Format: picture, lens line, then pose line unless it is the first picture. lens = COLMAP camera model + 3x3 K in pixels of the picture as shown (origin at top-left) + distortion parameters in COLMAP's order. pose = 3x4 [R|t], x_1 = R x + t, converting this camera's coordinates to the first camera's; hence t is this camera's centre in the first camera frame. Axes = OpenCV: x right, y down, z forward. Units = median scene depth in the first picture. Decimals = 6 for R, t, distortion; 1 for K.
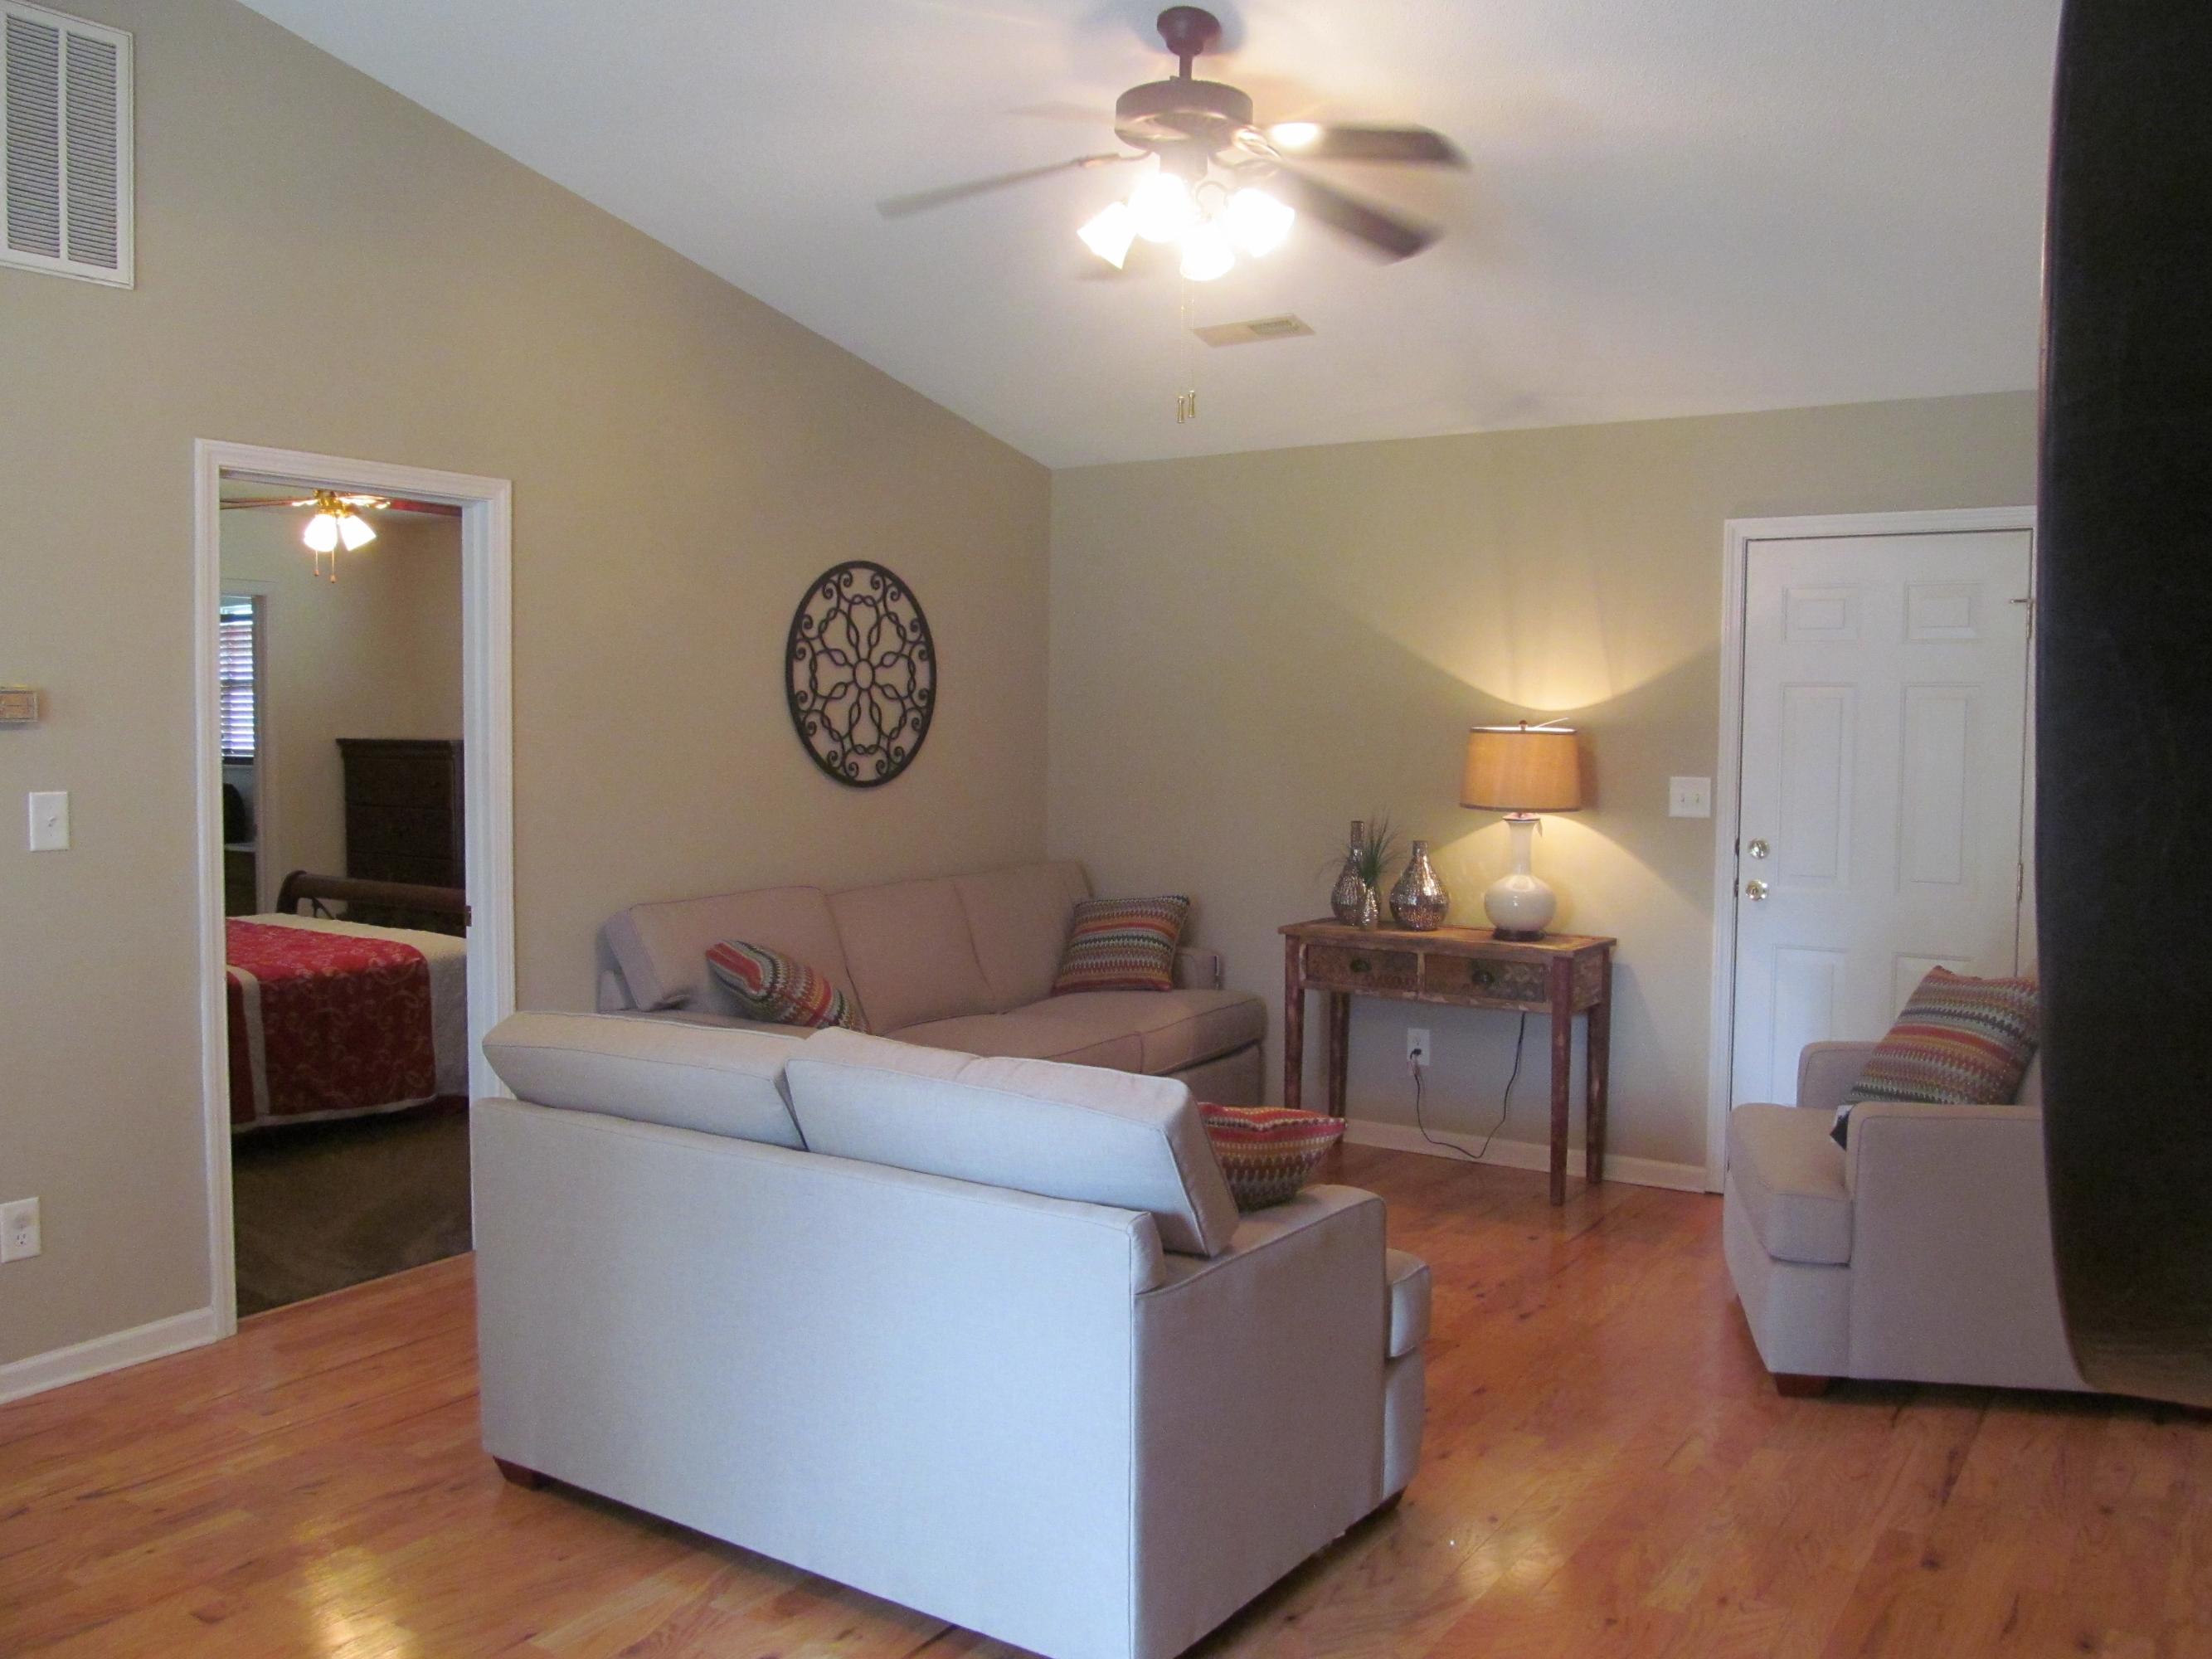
lens RADIAL K [[1834.1, 0, 1111.7], [0, 1834.1, 843.8], [0, 0, 1]] dist [-0.058947, 0.020551]
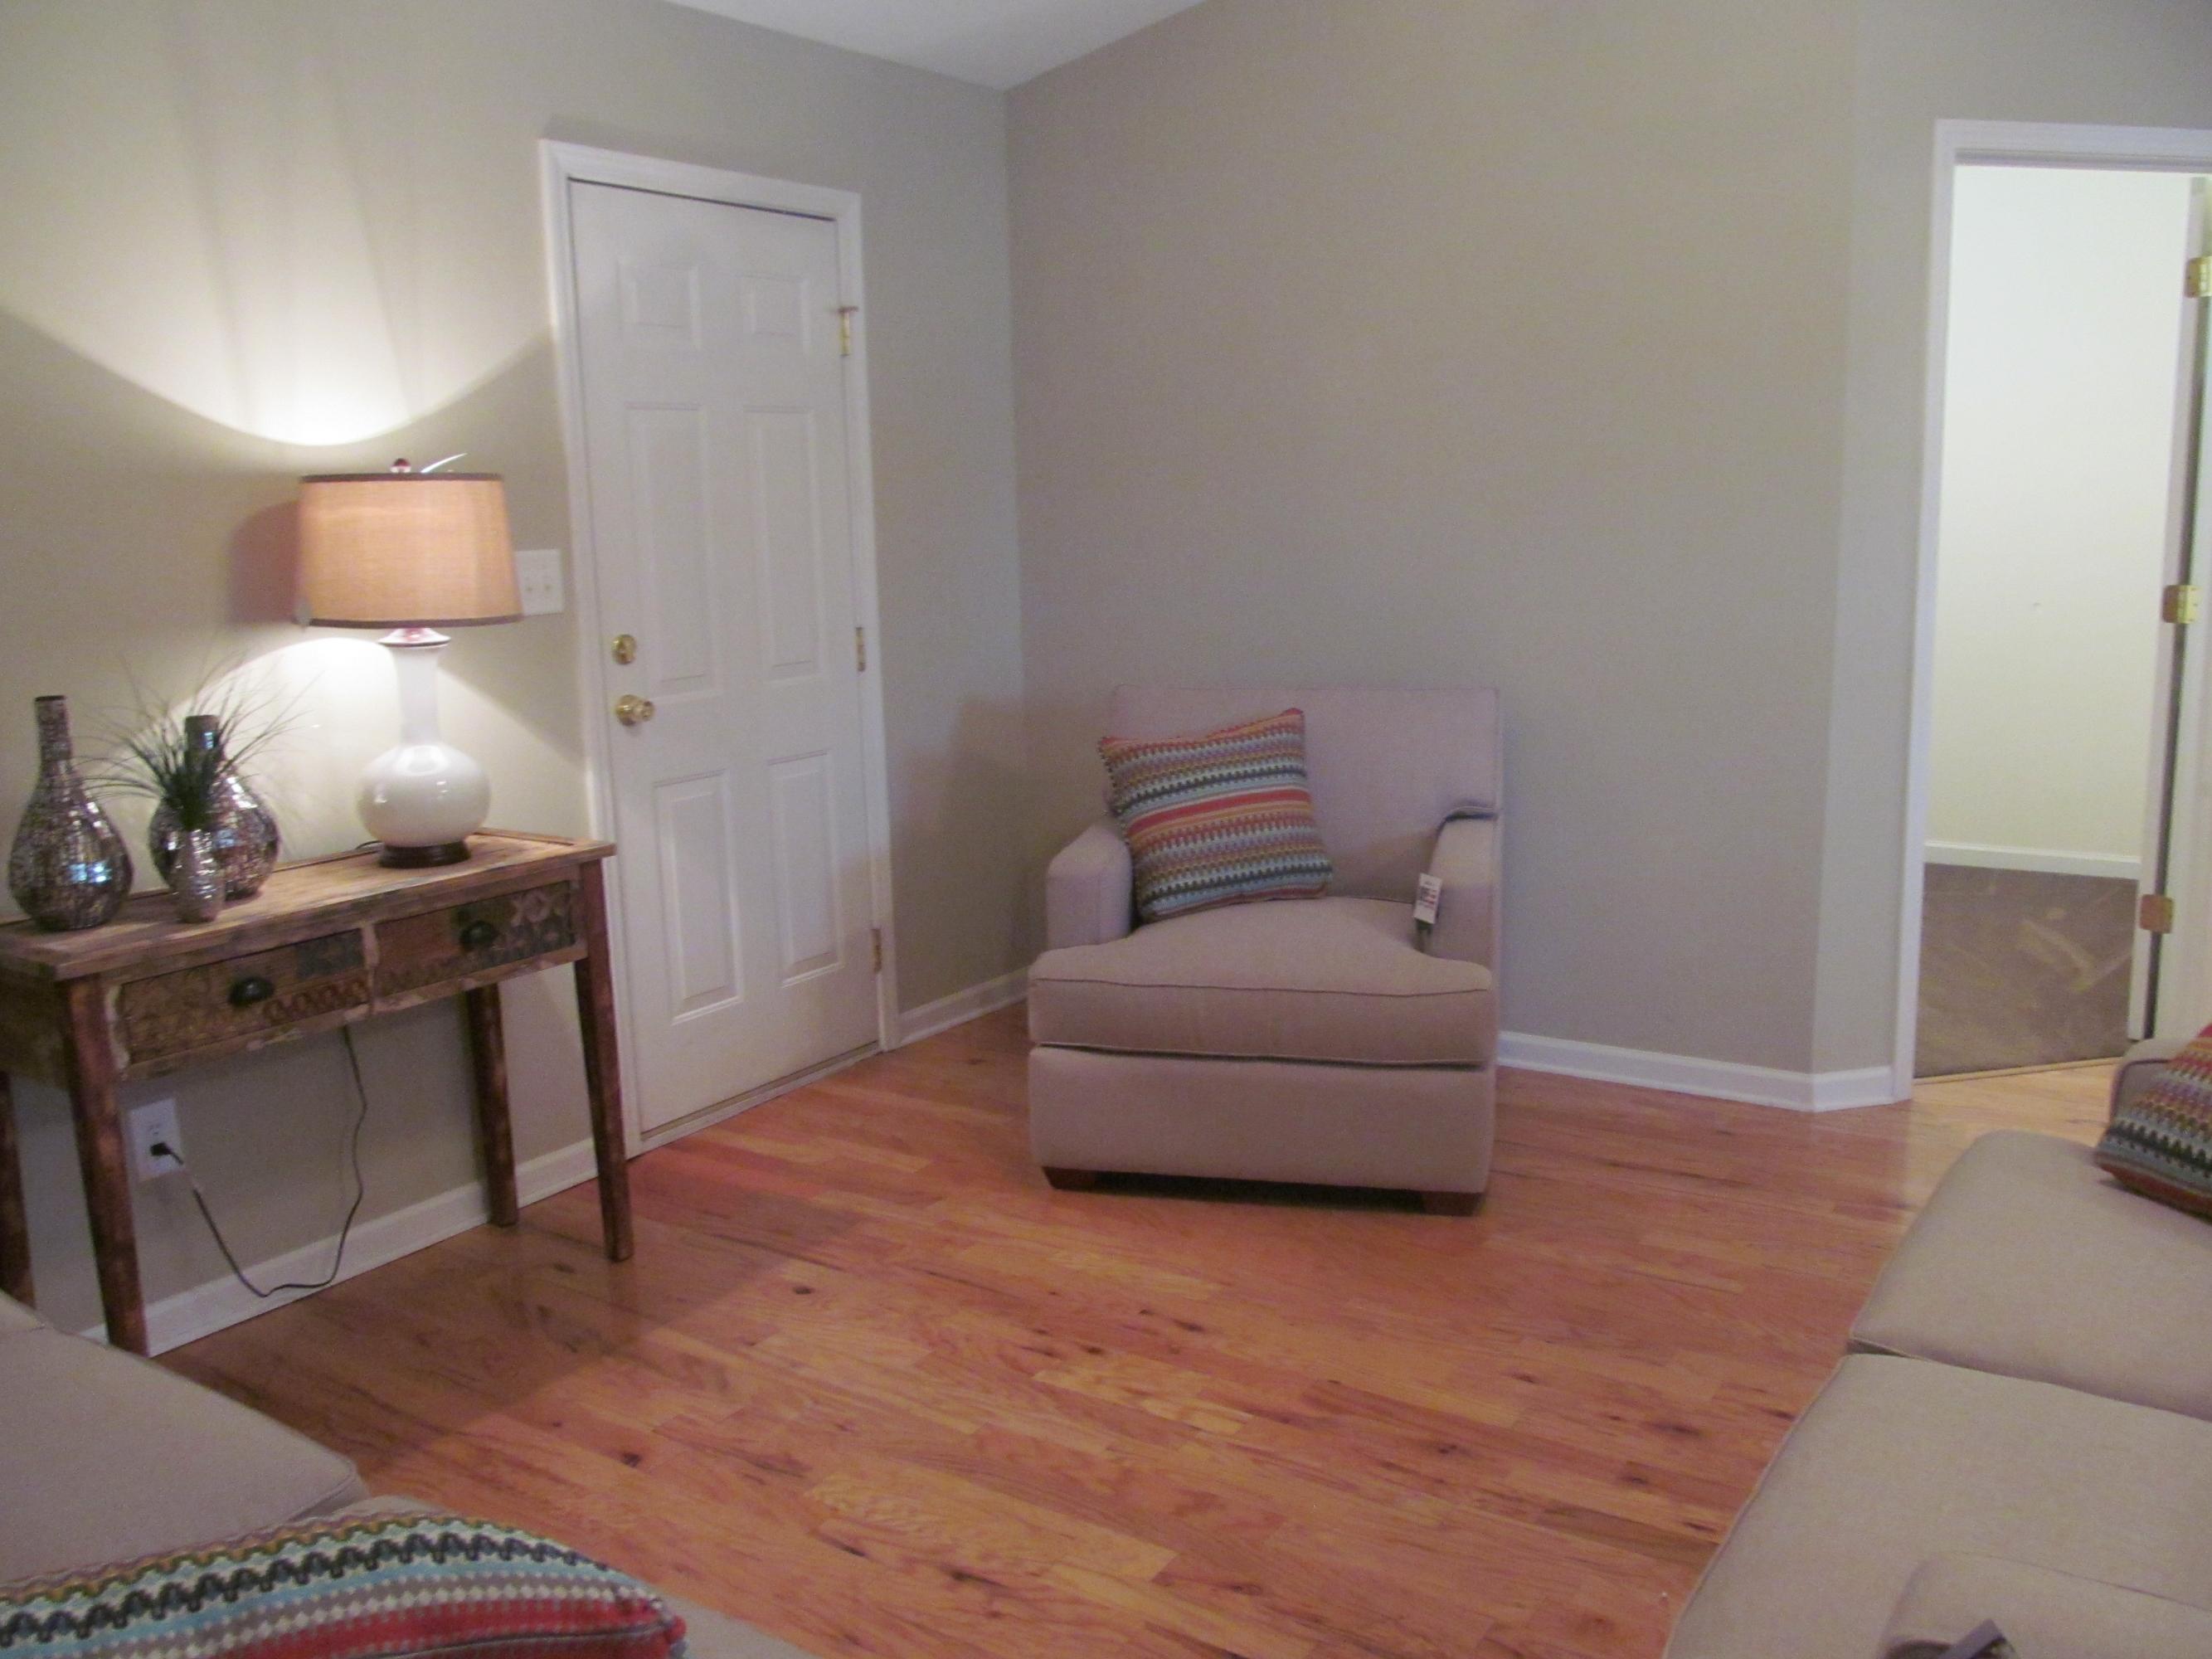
lens RADIAL K [[1834.1, 0, 1098.0], [0, 1834.1, 841.6], [0, 0, 1]] dist [-0.058947, 0.020551]
pose [[-0.008249, -0.195509, 0.980667, -0.321943], [0.085865, 0.976940, 0.195488, -0.043806], [-0.996273, 0.085818, 0.008729, 0.797178]]
